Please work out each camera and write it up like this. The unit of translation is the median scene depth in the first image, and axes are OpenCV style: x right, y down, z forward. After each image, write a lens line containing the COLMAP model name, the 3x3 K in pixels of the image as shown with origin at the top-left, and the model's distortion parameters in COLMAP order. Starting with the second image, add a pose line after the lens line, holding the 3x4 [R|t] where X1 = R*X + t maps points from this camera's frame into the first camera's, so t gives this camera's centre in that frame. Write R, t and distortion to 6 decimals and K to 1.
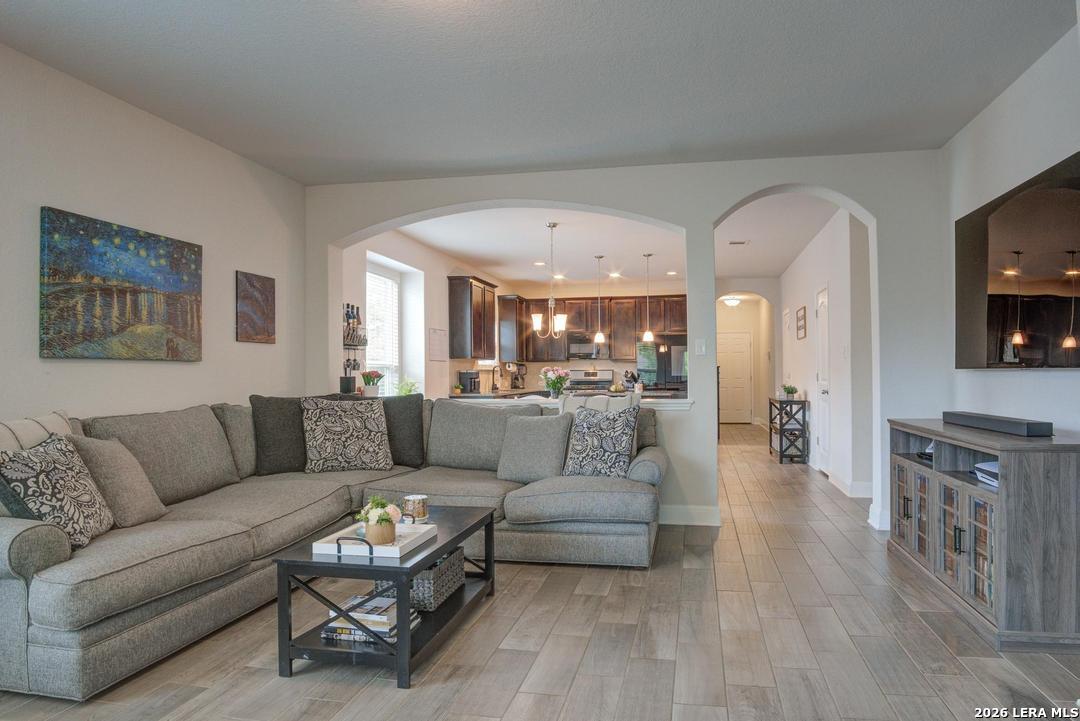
lens RADIAL K [[628.1, 0, 550.0], [0, 628.1, 378.4], [0, 0, 1]] dist [-0.054180, 0.000326]
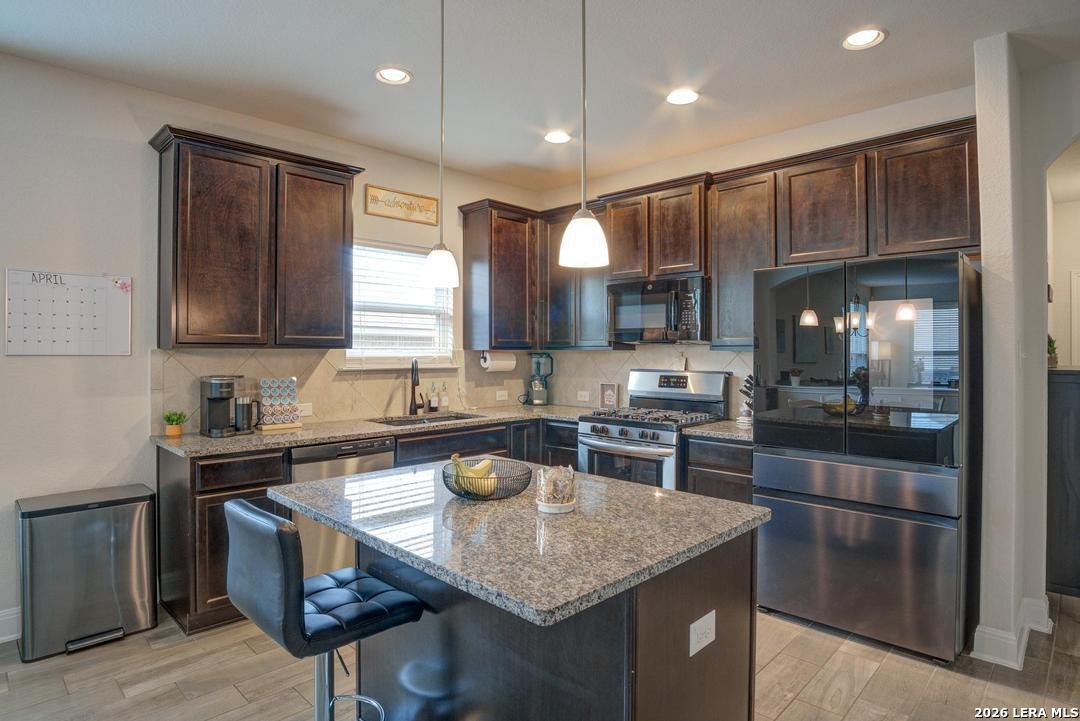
lens RADIAL K [[599.4, 0, 540.0], [0, 599.4, 360.5], [0, 0, 1]] dist [-0.029488, 0.000717]
pose [[0.859031, 0.016890, -0.511645, 0.477145], [-0.011093, 0.999835, 0.014381, -0.062627], [0.511803, -0.006678, 0.859077, 1.599854]]
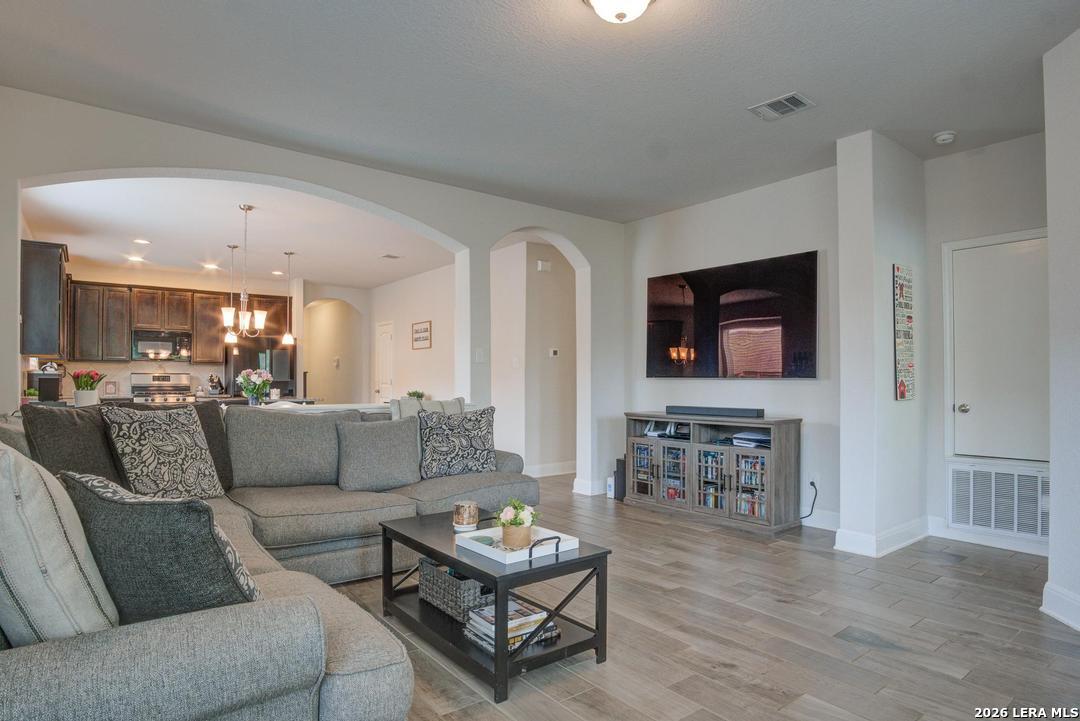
lens RADIAL K [[628.1, 0, 550.0], [0, 628.1, 378.4], [0, 0, 1]] dist [-0.054180, 0.000326]
pose [[0.641019, 0.012434, 0.767424, -0.592068], [-0.002976, 0.999902, -0.013714, 0.007157], [-0.767519, 0.006507, 0.640993, 0.188089]]
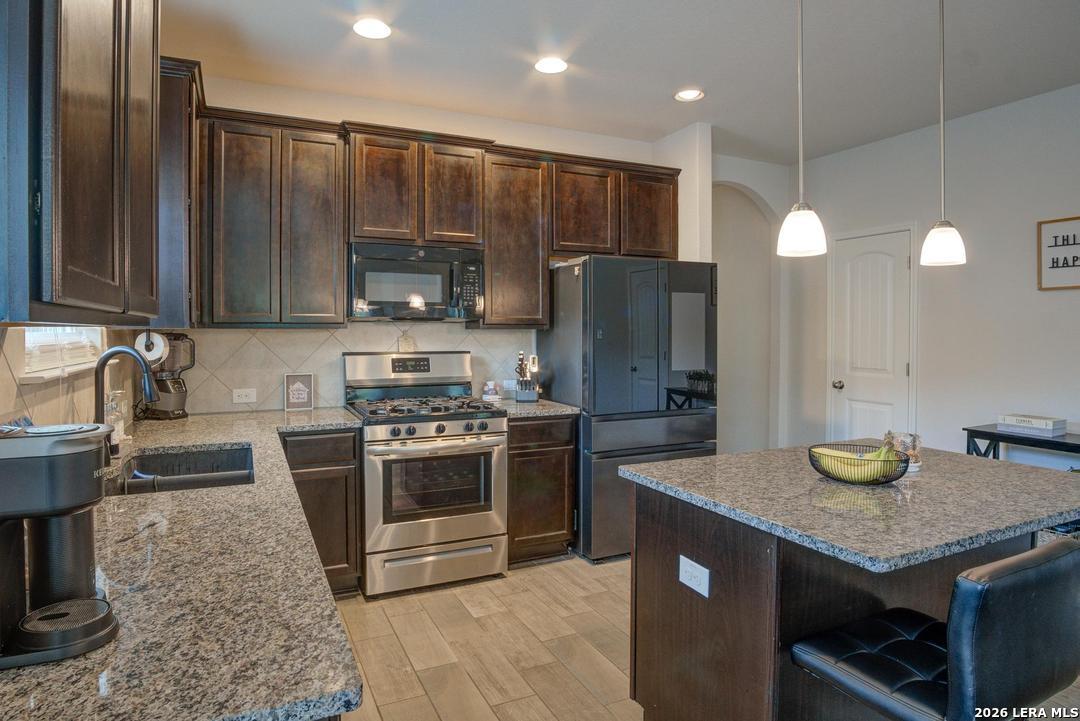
lens RADIAL K [[604.4, 0, 521.7], [0, 604.4, 349.8], [0, 0, 1]] dist [-0.063270, 0.000300]
pose [[0.785018, -0.011834, 0.619360, -0.234292], [-0.002892, 0.999737, 0.022767, -0.057803], [-0.619466, -0.019664, 0.784777, 1.787202]]
